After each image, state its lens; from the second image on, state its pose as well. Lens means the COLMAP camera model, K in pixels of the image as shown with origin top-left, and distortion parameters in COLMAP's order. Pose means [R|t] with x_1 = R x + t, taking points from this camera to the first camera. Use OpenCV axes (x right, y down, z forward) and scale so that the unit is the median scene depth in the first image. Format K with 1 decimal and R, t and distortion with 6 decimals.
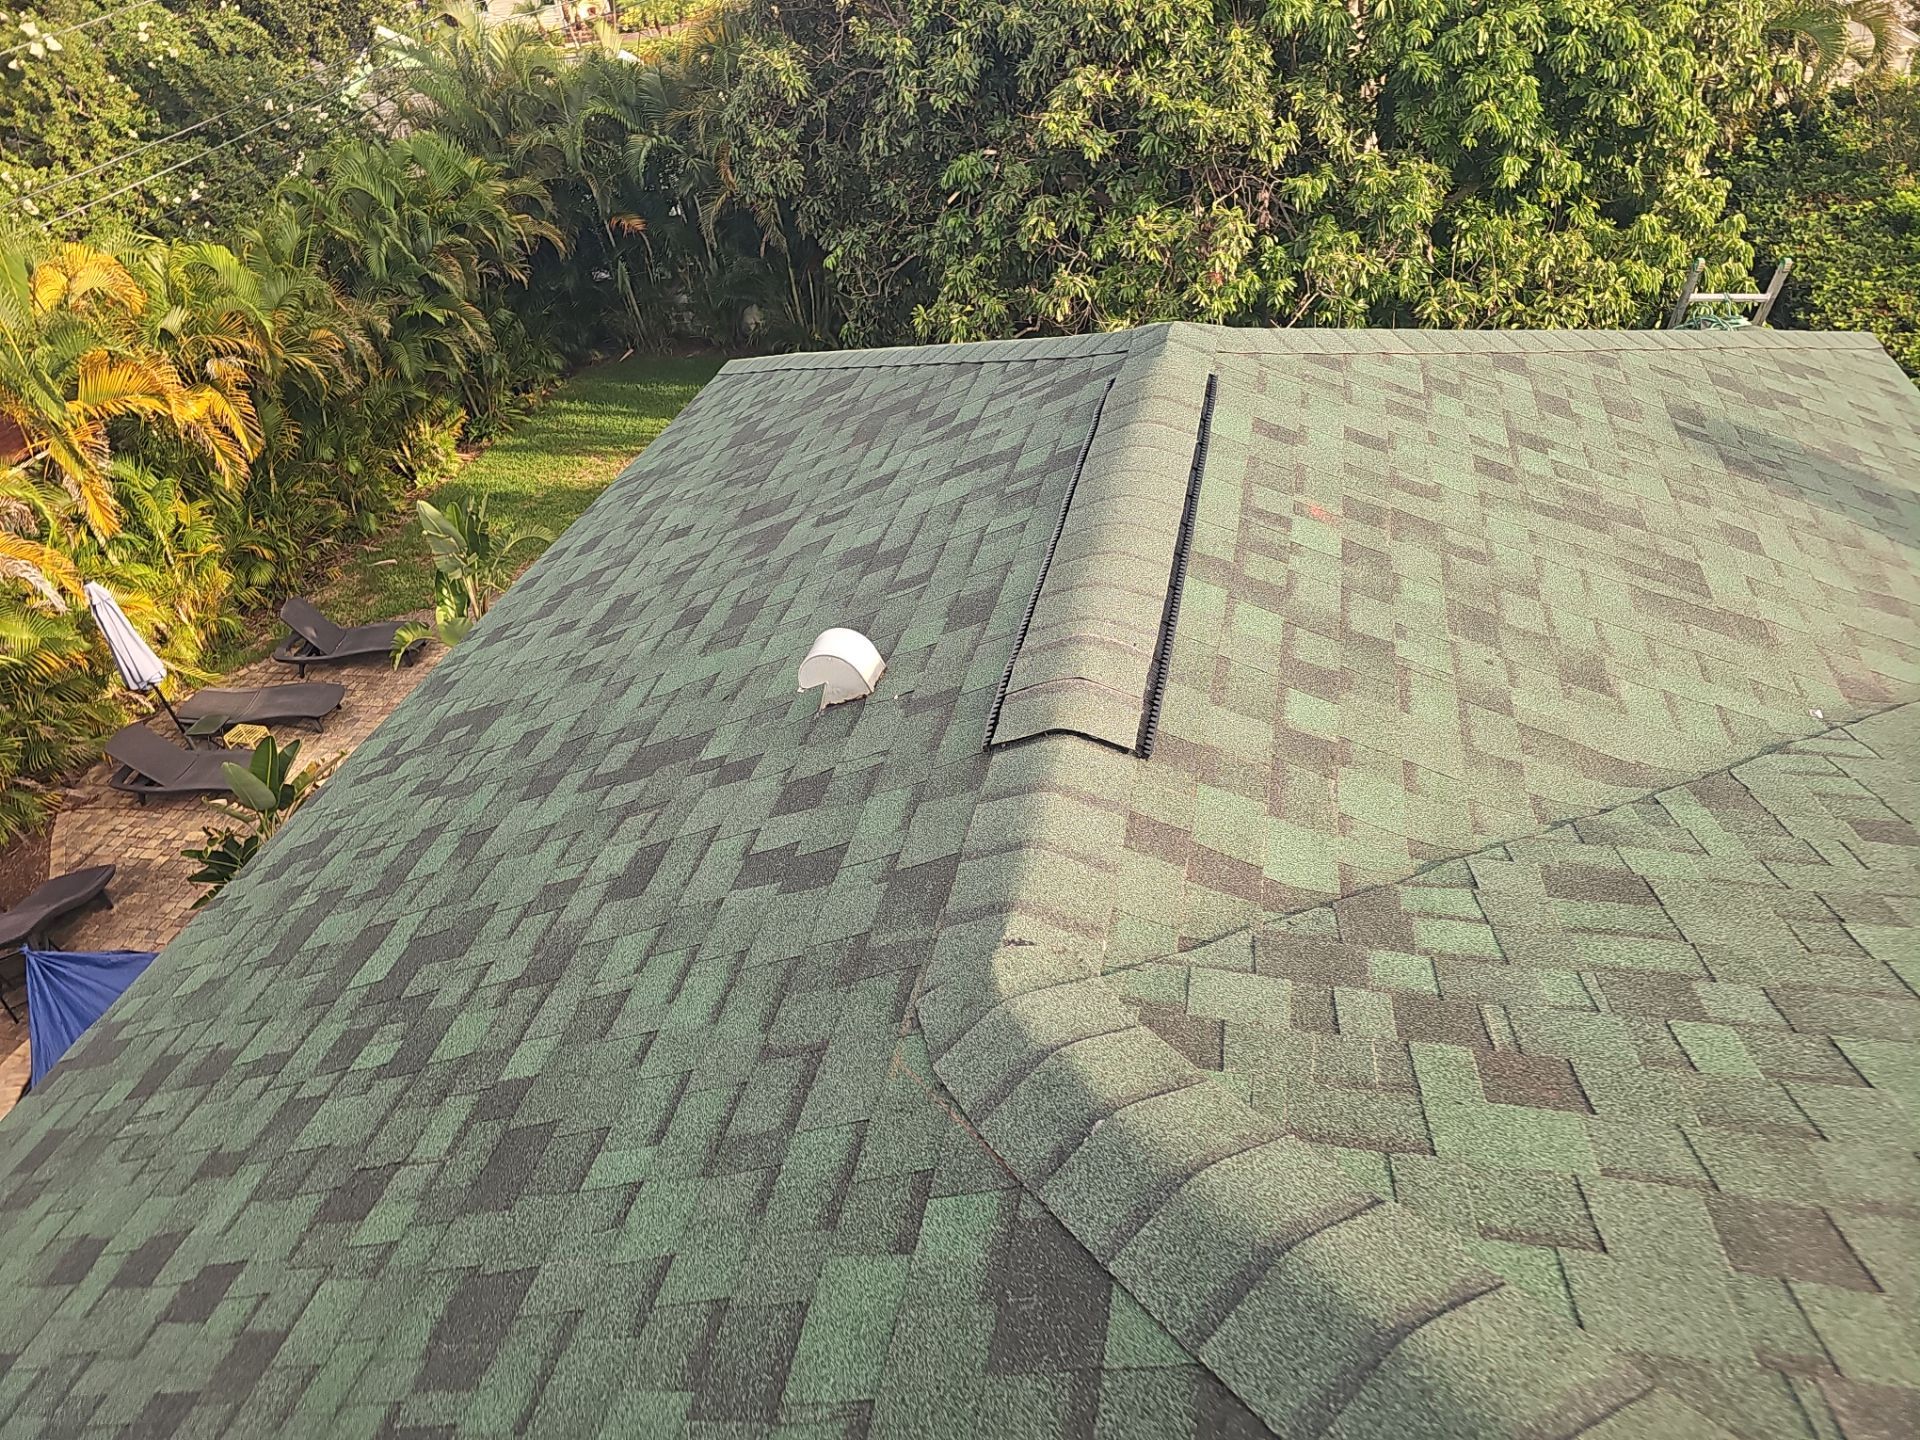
lens RADIAL K [[1281.3, 0, 942.5], [0, 1281.3, 727.3], [0, 0, 1]] dist [0.064007, -0.046941]
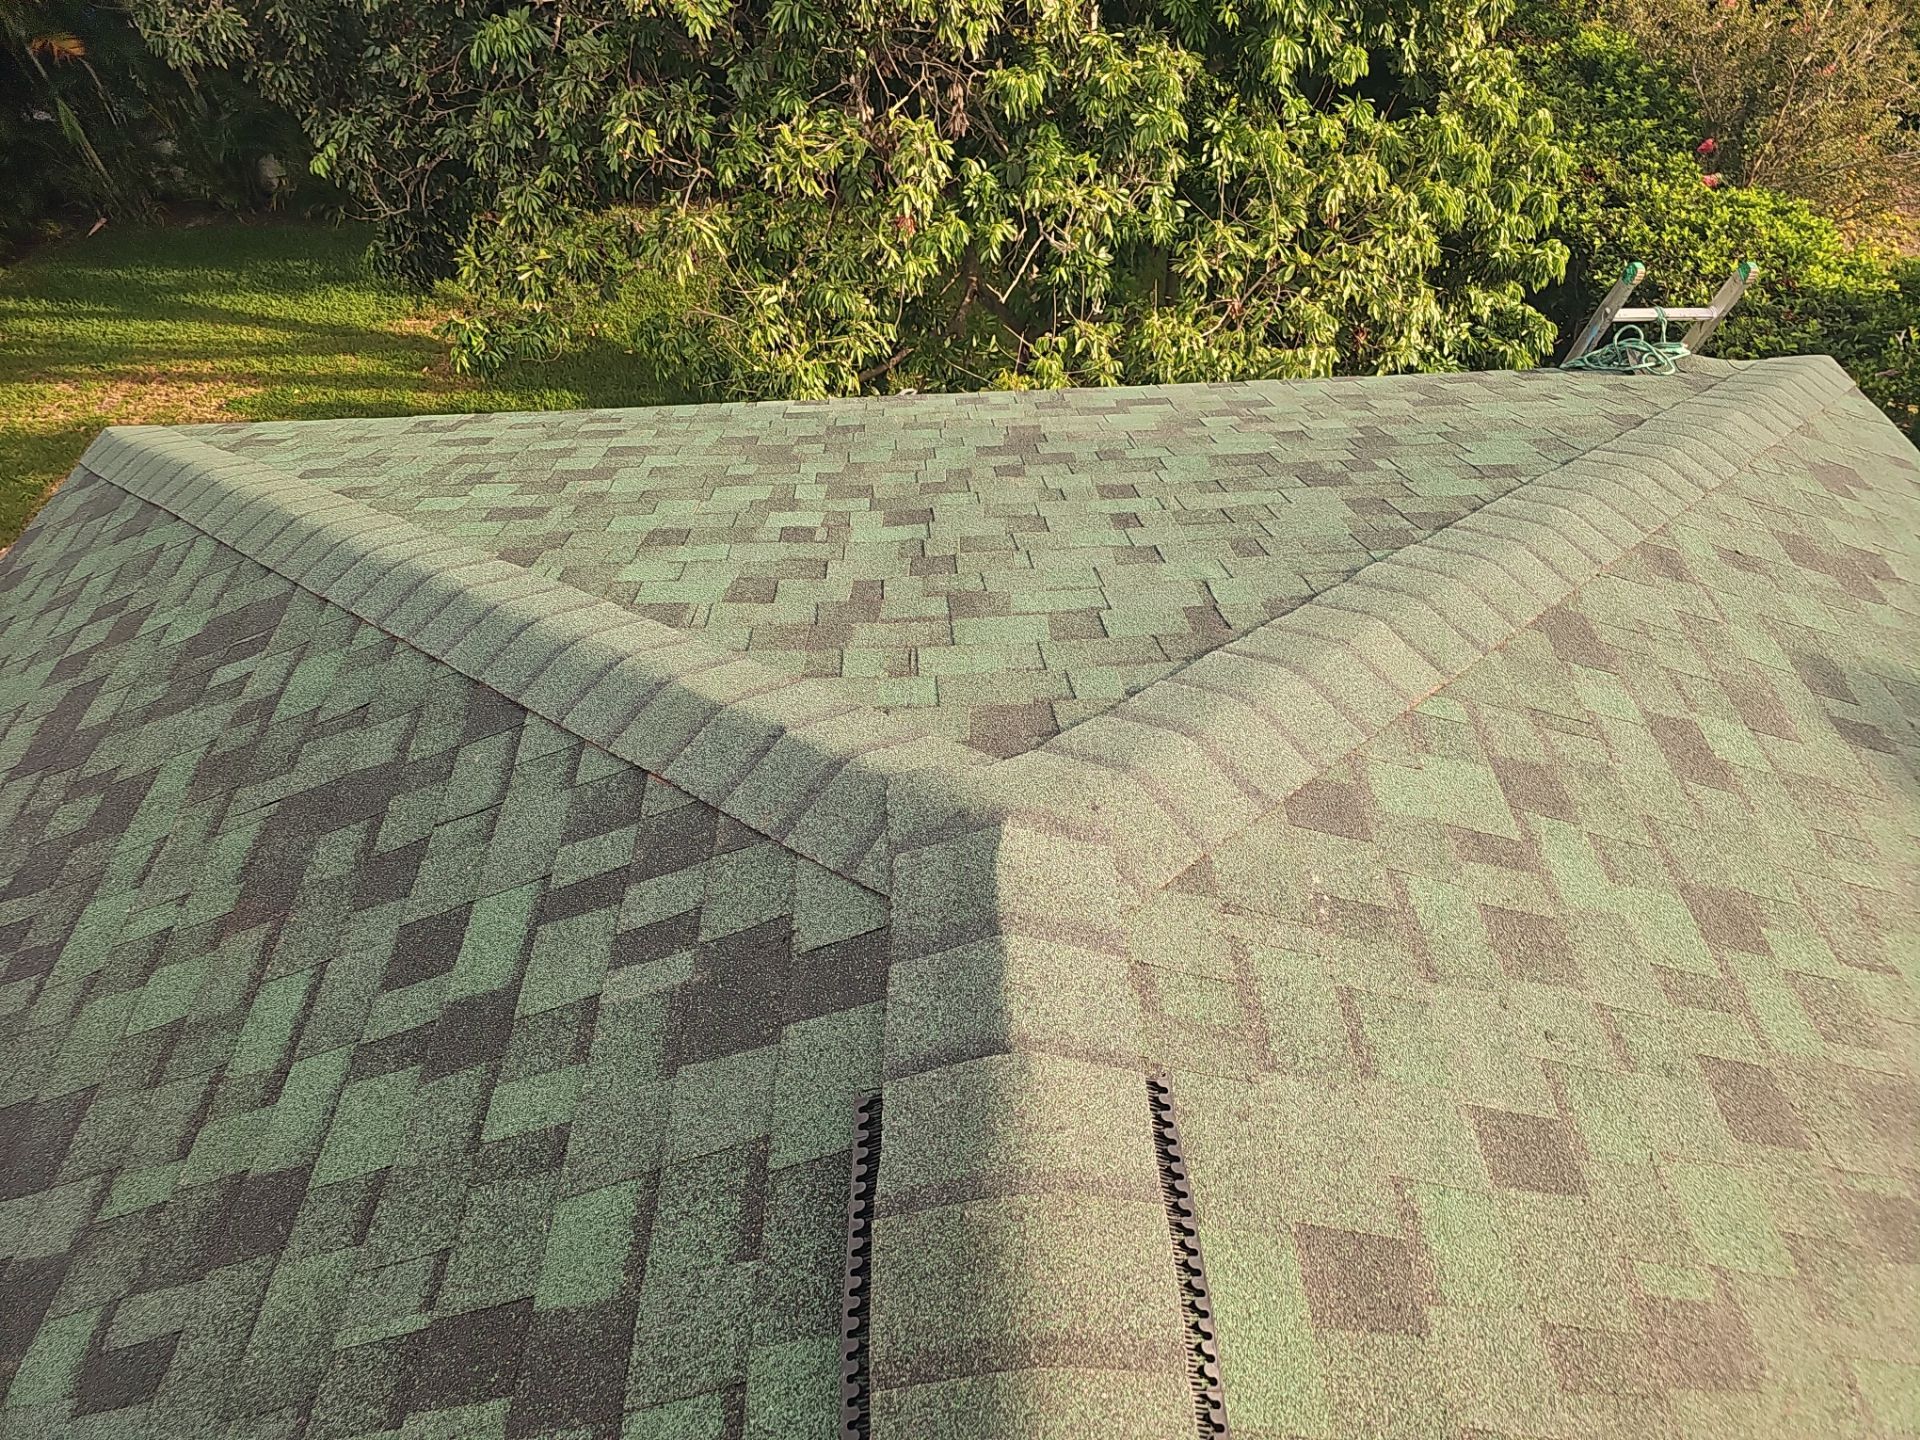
lens RADIAL K [[1274.5, 0, 950.9], [0, 1274.5, 723.3], [0, 0, 1]] dist [0.037190, -0.026271]
pose [[0.962490, -0.128354, 0.239034, 0.037940], [0.092579, 0.983513, 0.155342, -0.189920], [-0.255032, -0.127385, 0.958505, 0.307256]]
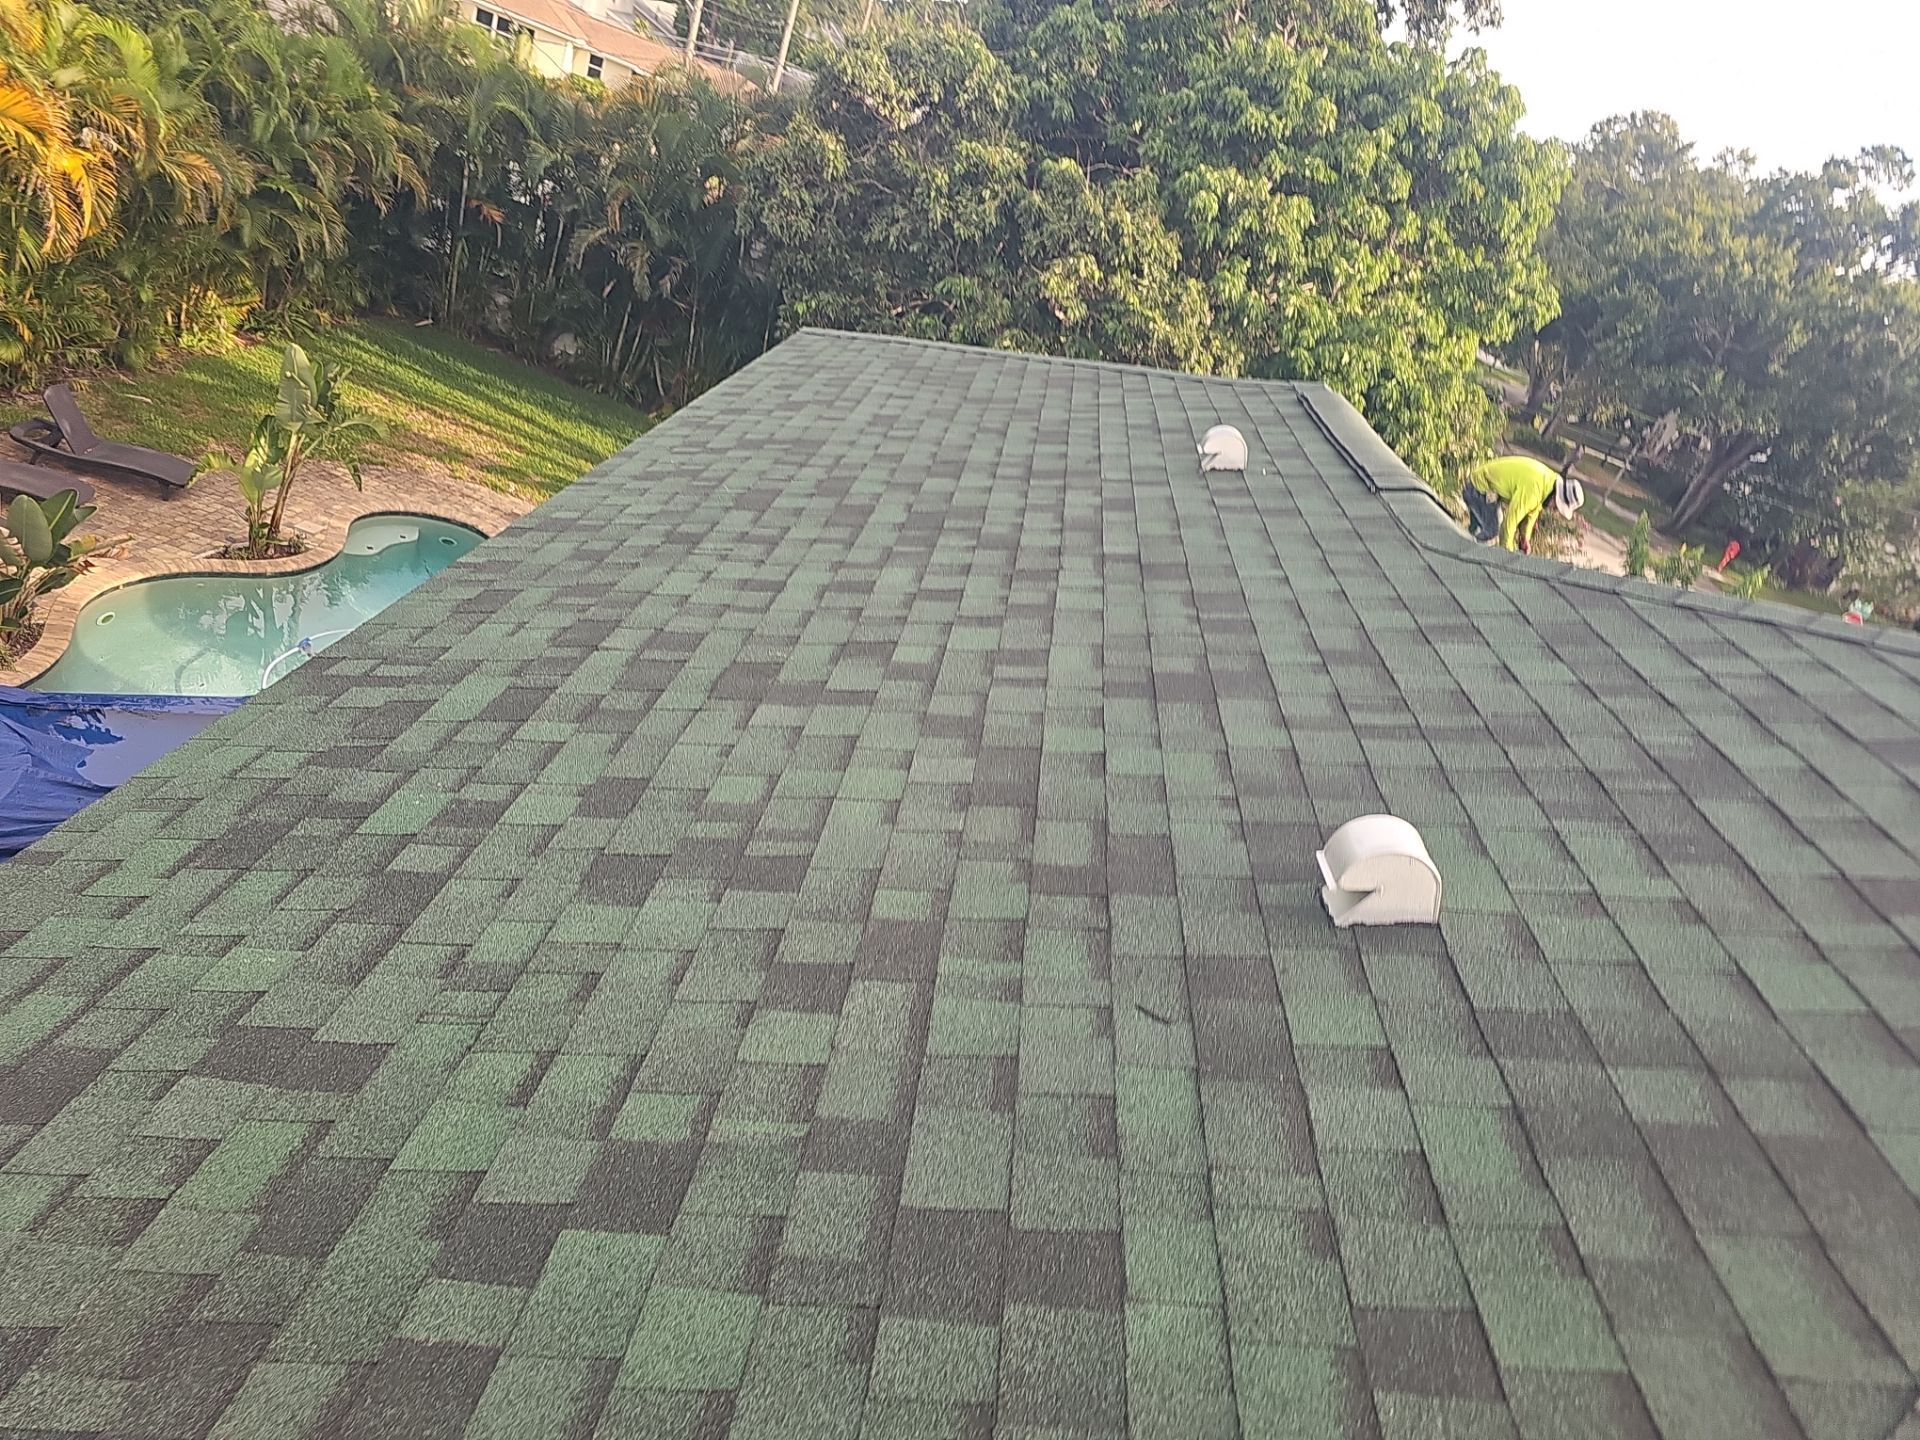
lens RADIAL K [[1274.5, 0, 950.9], [0, 1274.5, 723.3], [0, 0, 1]] dist [0.037190, -0.026271]
pose [[0.887848, 0.334916, 0.315525, -0.236331], [-0.283482, 0.938263, -0.198244, 0.211657], [-0.362441, 0.086565, 0.927978, -0.107052]]
